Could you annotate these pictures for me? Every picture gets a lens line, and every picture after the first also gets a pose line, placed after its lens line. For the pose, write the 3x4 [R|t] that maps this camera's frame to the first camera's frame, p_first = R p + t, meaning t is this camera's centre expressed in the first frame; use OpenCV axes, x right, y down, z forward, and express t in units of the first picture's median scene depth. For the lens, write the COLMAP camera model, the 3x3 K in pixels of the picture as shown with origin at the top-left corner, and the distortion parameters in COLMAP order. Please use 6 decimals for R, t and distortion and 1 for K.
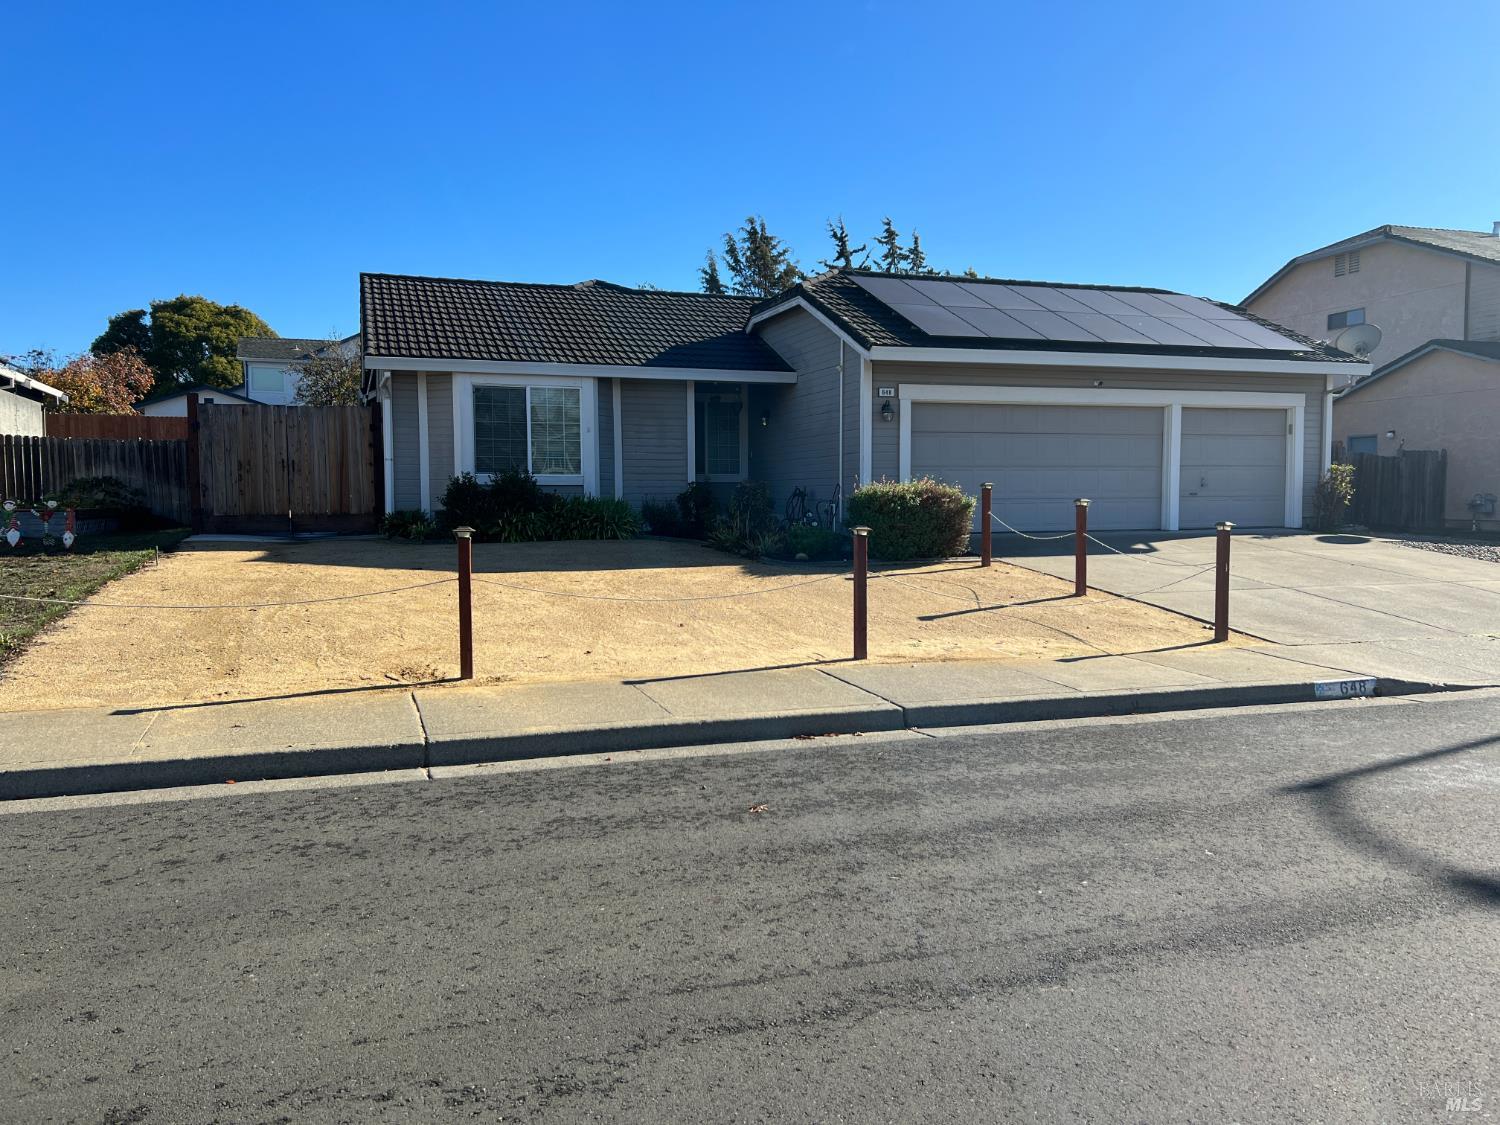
lens RADIAL K [[1151.4, 0, 748.9], [0, 1151.4, 562.8], [0, 0, 1]] dist [0.016771, -0.001854]
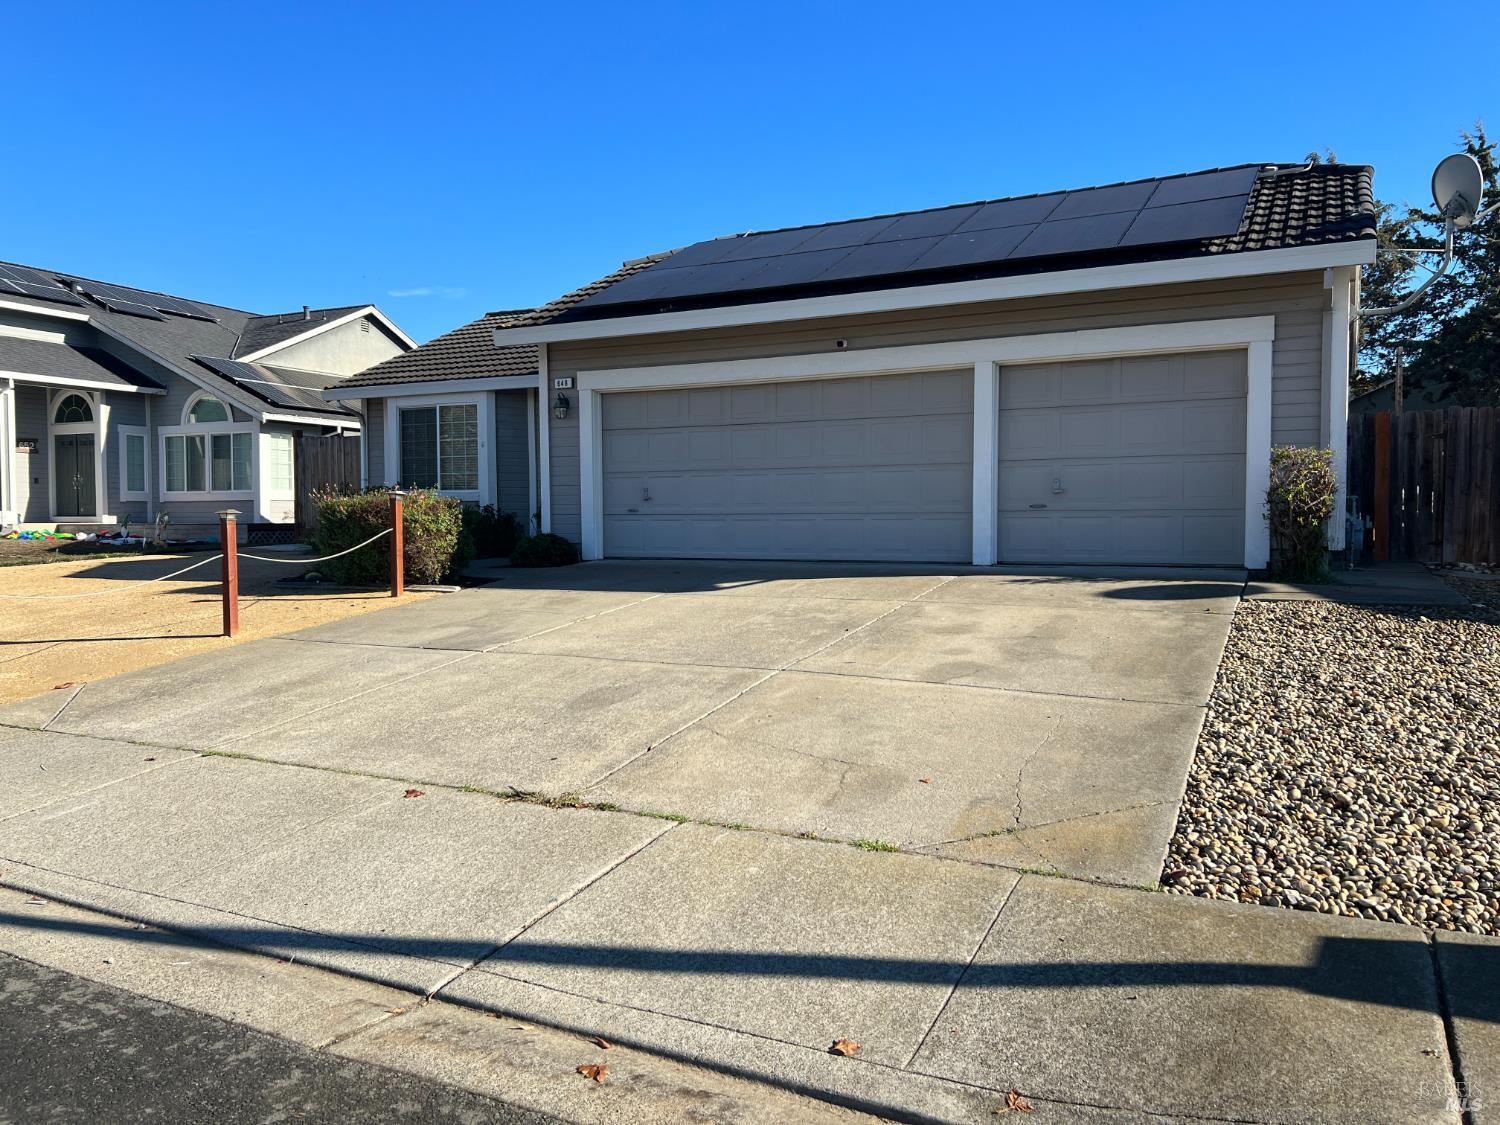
lens RADIAL K [[1151.4, 0, 752.1], [0, 1151.4, 562.1], [0, 0, 1]] dist [0.016771, -0.001854]
pose [[0.699497, 0.027593, -0.714102, 0.724761], [-0.041444, 0.999139, -0.001989, -0.024432], [0.713433, 0.030987, 0.700038, 0.485997]]
